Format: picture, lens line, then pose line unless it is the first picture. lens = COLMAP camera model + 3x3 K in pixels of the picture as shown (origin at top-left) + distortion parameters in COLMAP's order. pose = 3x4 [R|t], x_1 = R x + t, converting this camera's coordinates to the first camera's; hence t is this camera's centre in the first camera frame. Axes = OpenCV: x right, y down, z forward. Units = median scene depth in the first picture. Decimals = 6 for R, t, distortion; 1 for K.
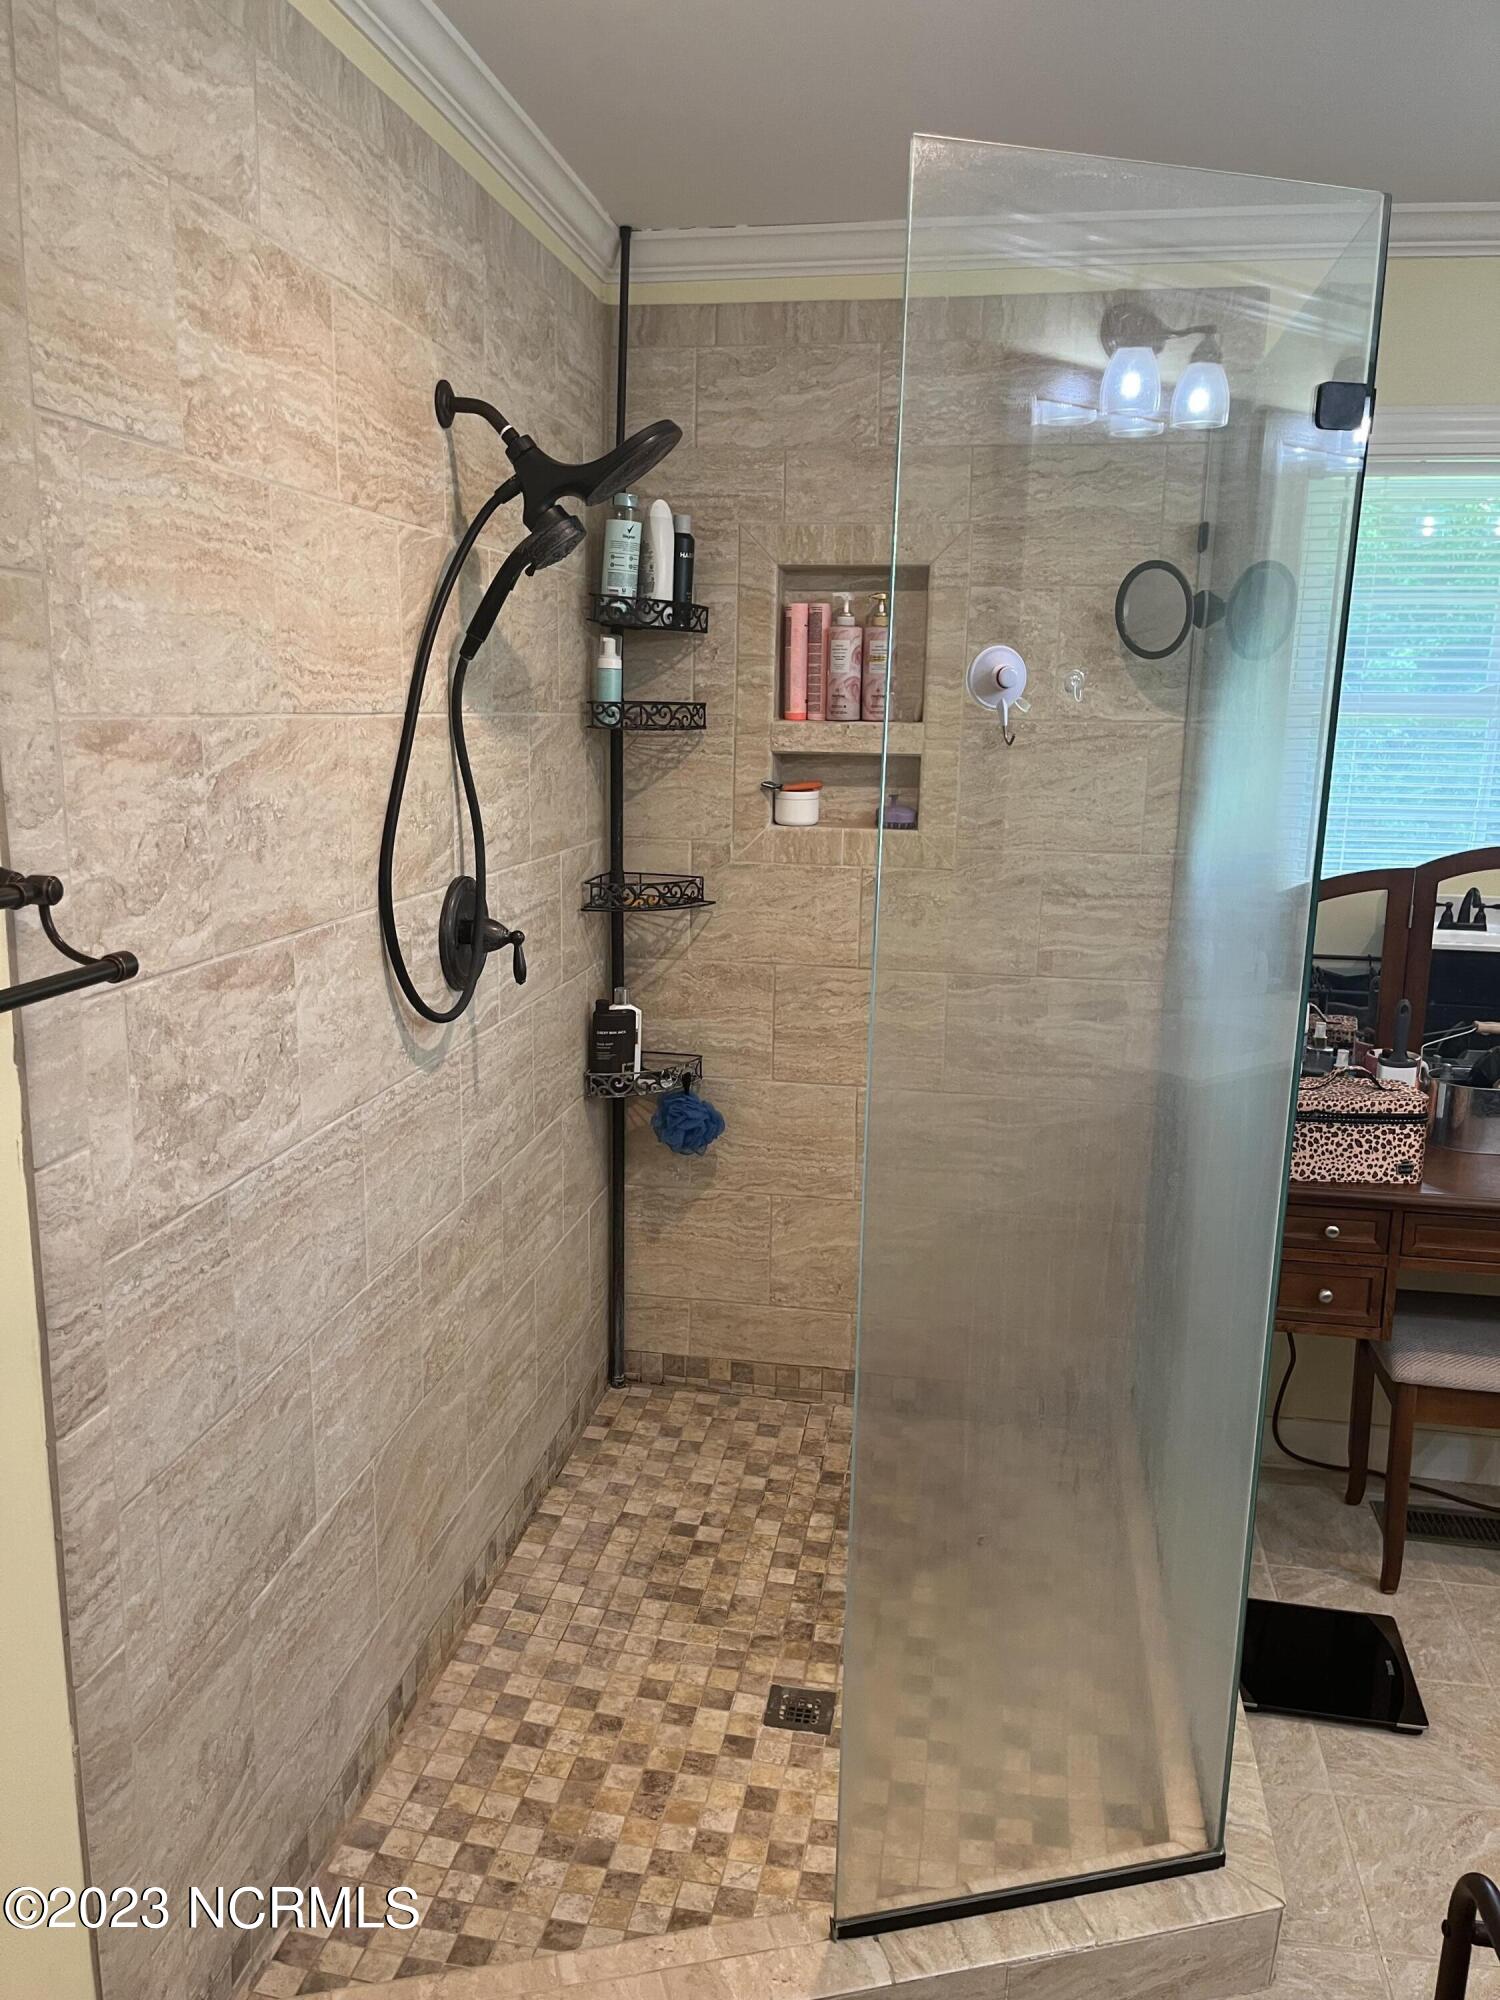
lens RADIAL K [[1517.9, 0, 743.3], [0, 1517.9, 998.6], [0, 0, 1]] dist [0.033715, -0.042363]
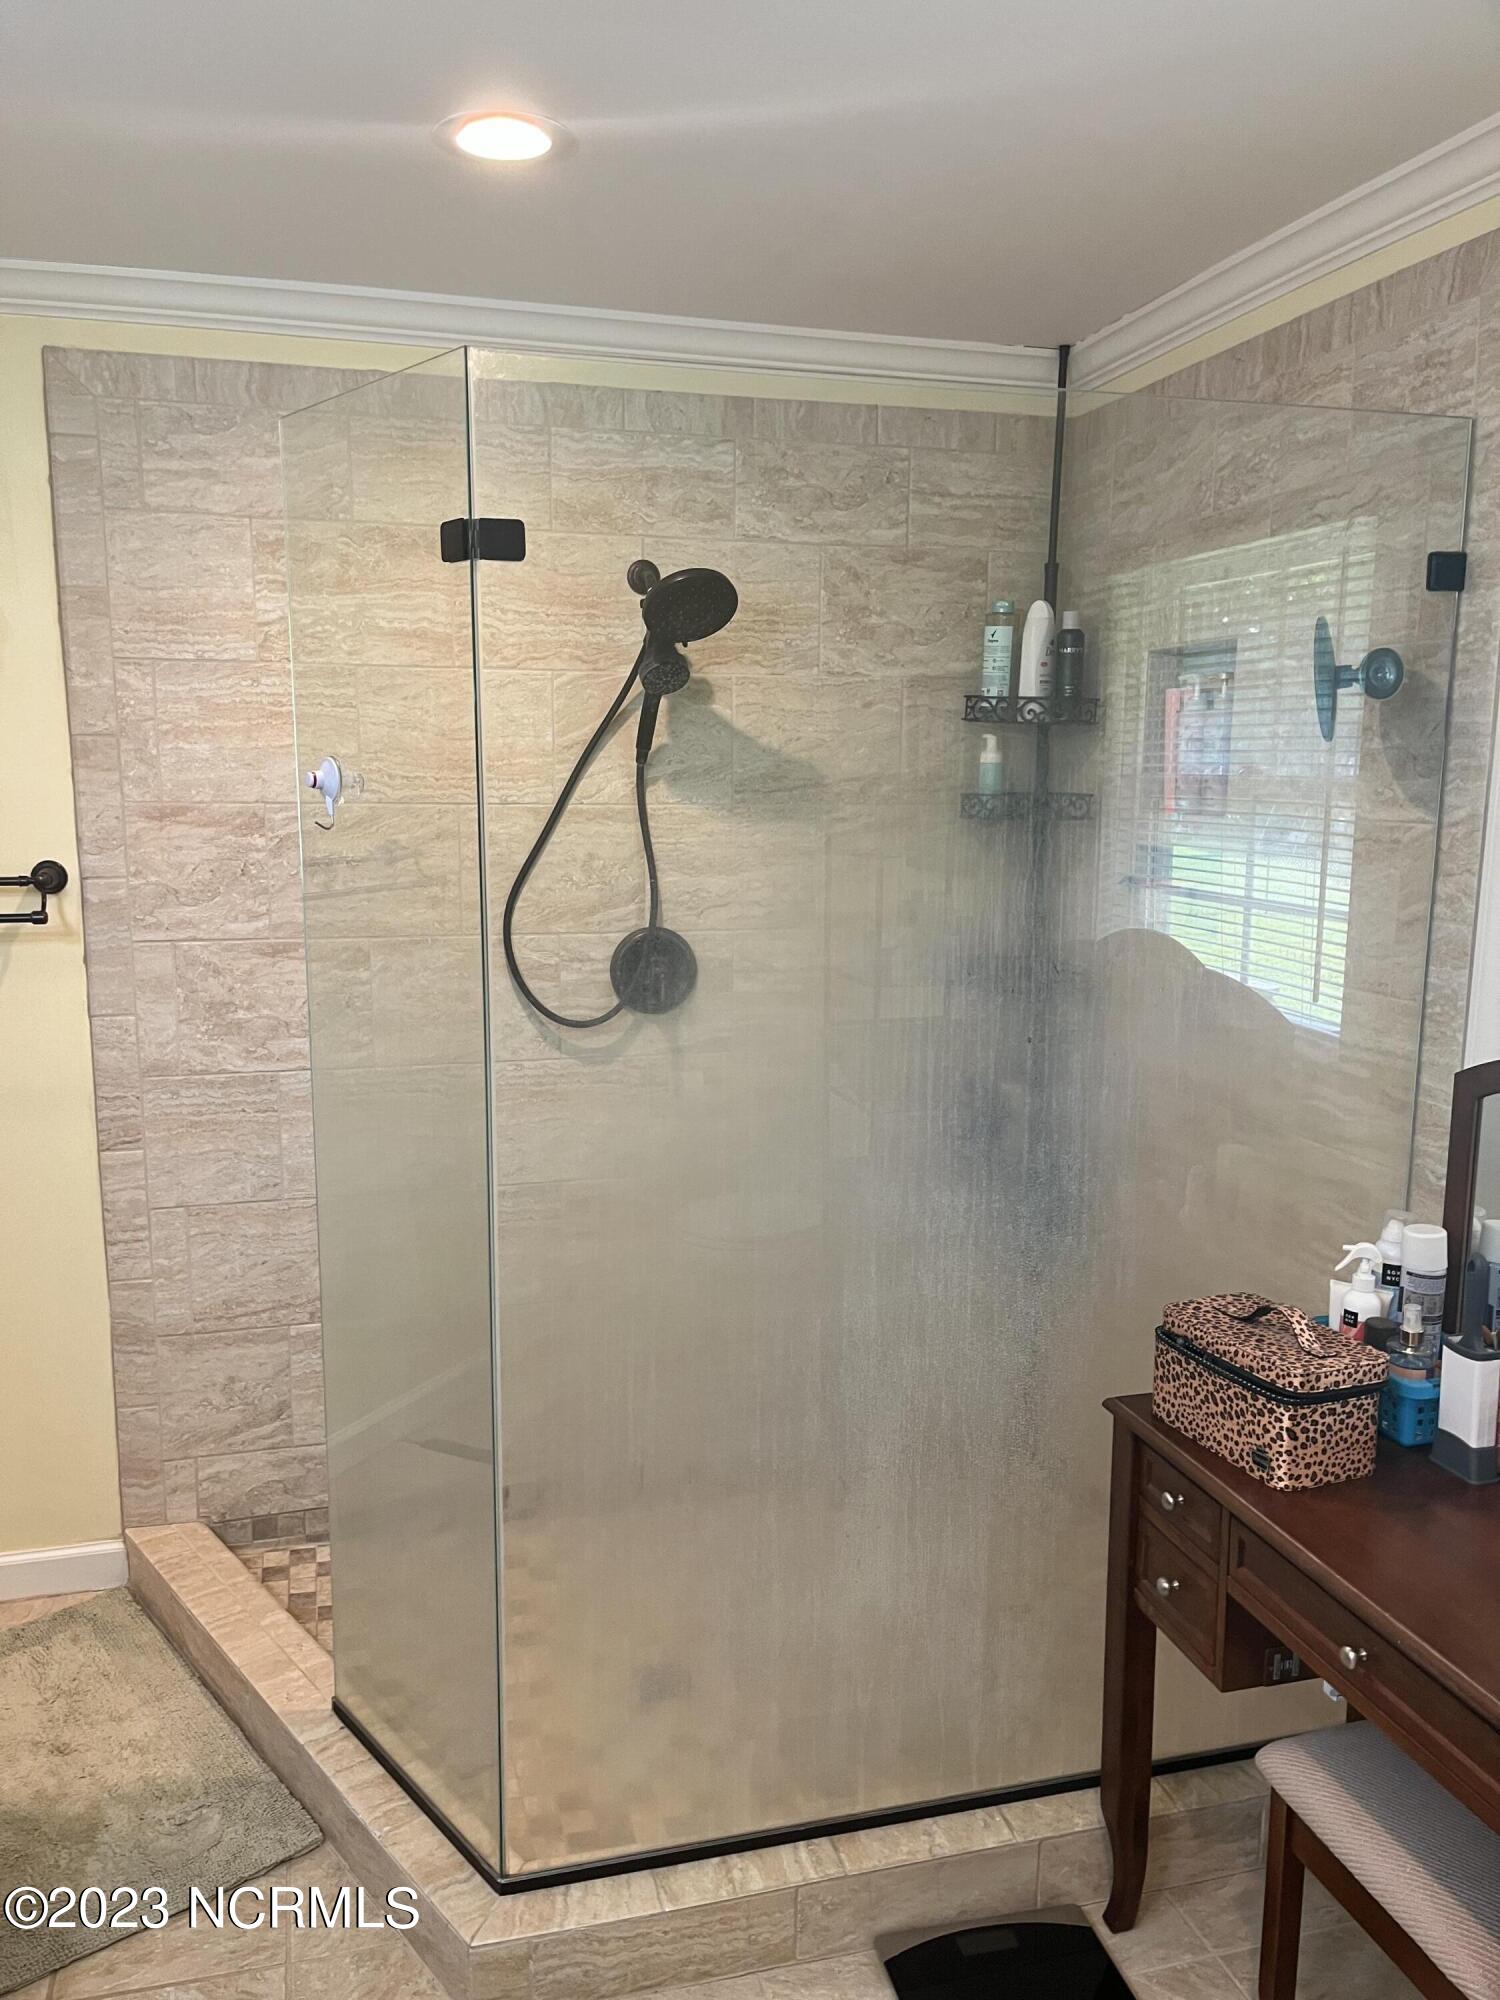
lens RADIAL K [[1517.9, 0, 734.9], [0, 1517.9, 1009.4], [0, 0, 1]] dist [0.033715, -0.042363]
pose [[0.421953, 0.129556, -0.897313, 1.507906], [-0.172337, 0.983153, 0.060910, -0.149720], [0.890087, 0.128939, 0.437172, 0.730227]]
